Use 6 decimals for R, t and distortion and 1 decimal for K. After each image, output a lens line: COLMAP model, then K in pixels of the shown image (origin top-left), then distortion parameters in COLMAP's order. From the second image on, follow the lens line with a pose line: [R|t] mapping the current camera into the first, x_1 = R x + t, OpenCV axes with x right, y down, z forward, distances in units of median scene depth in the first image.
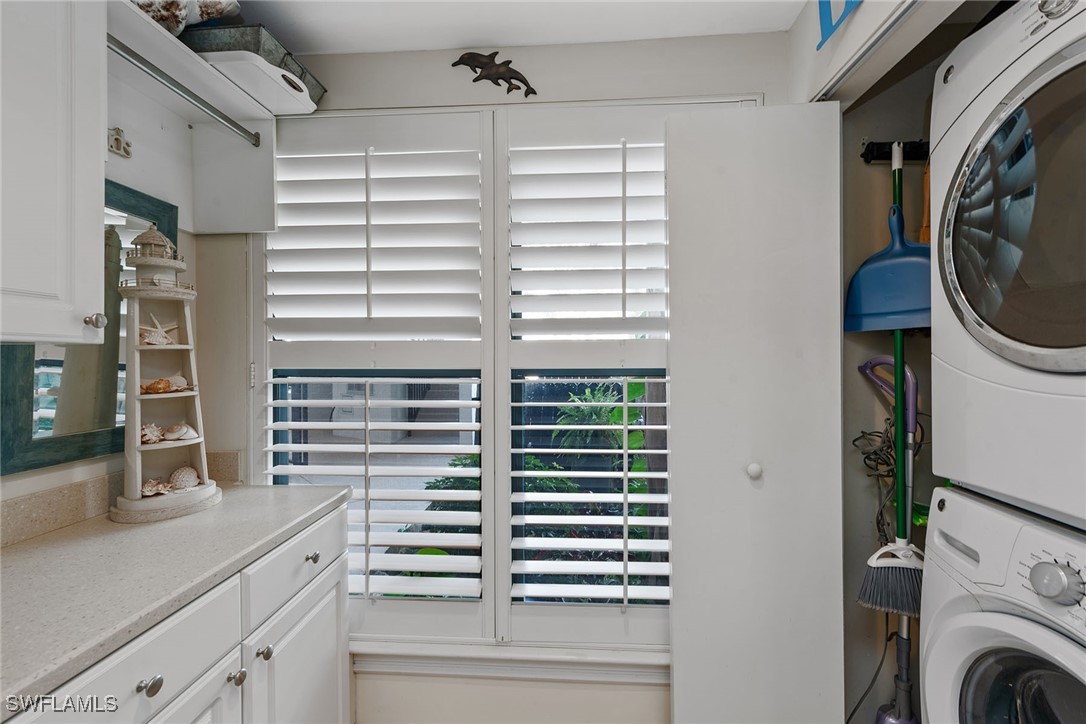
lens RADIAL K [[458.7, 0, 546.4], [0, 458.7, 353.6], [0, 0, 1]] dist [0.007417, -0.000473]
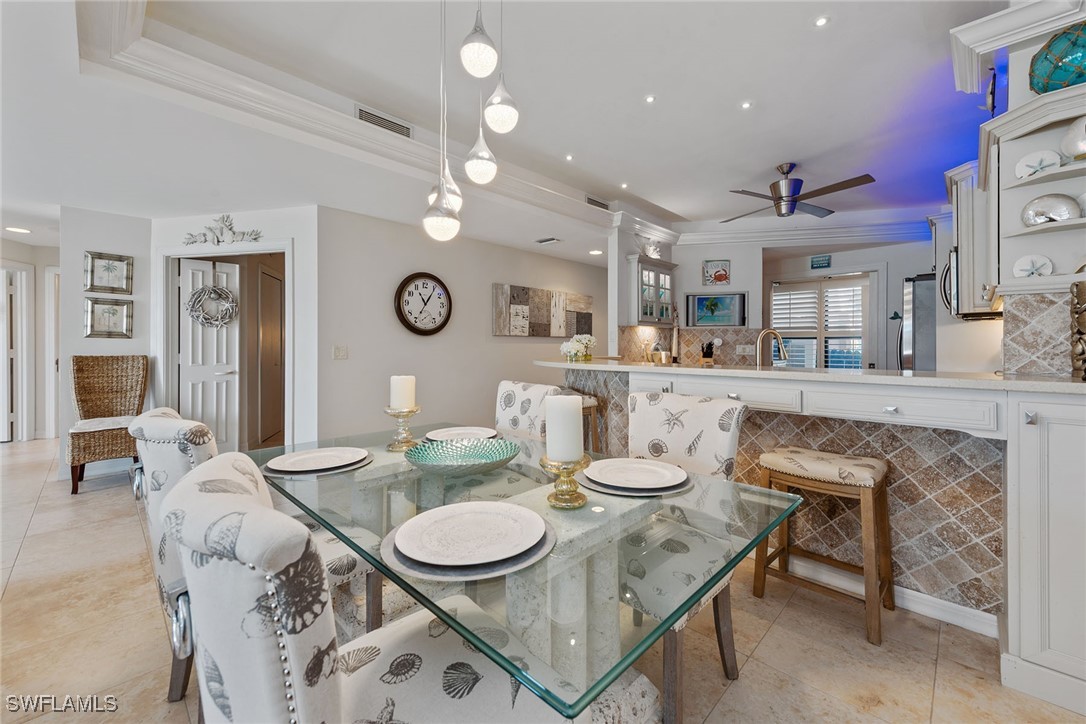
lens RADIAL K [[424.3, 0, 545.2], [0, 424.3, 349.2], [0, 0, 1]] dist [-0.000285, -0.000061]
pose [[0.748510, 0.009184, -0.663060, 0.660667], [-0.001317, 0.999923, 0.012363, 0.110353], [0.663123, -0.008380, 0.748464, -4.132602]]
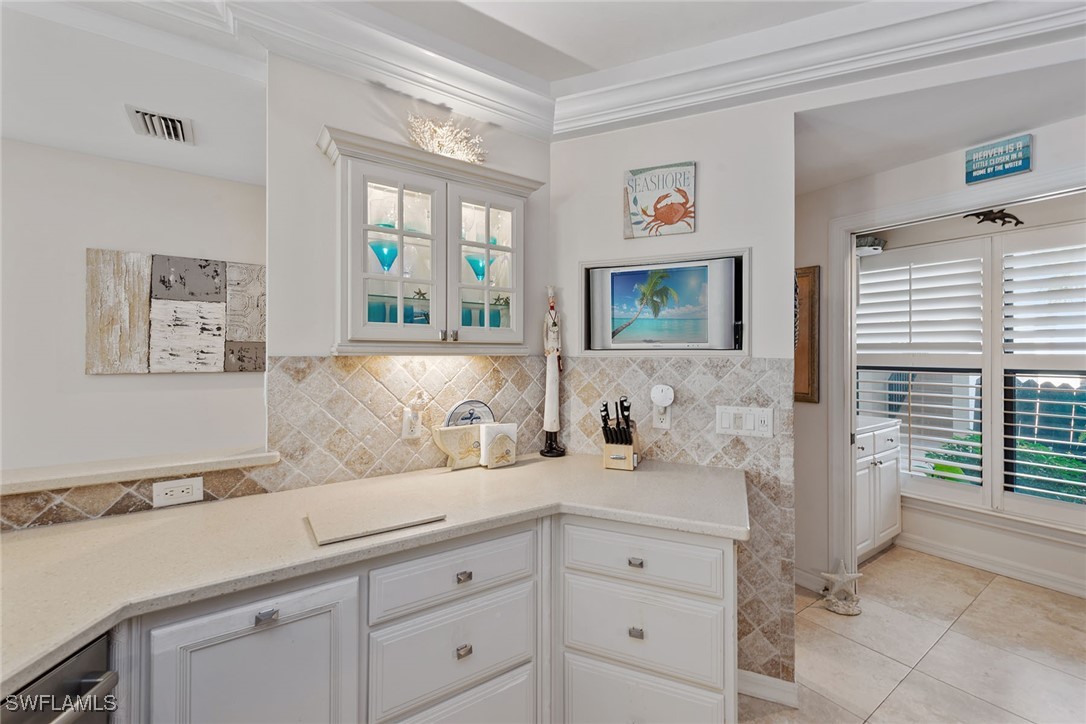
lens RADIAL K [[458.7, 0, 546.4], [0, 458.7, 353.6], [0, 0, 1]] dist [0.007417, -0.000473]
pose [[0.619867, 0.003086, -0.784701, 0.251758], [-0.002239, 0.999995, 0.002164, -0.030014], [0.784704, 0.000415, 0.619871, -1.692190]]
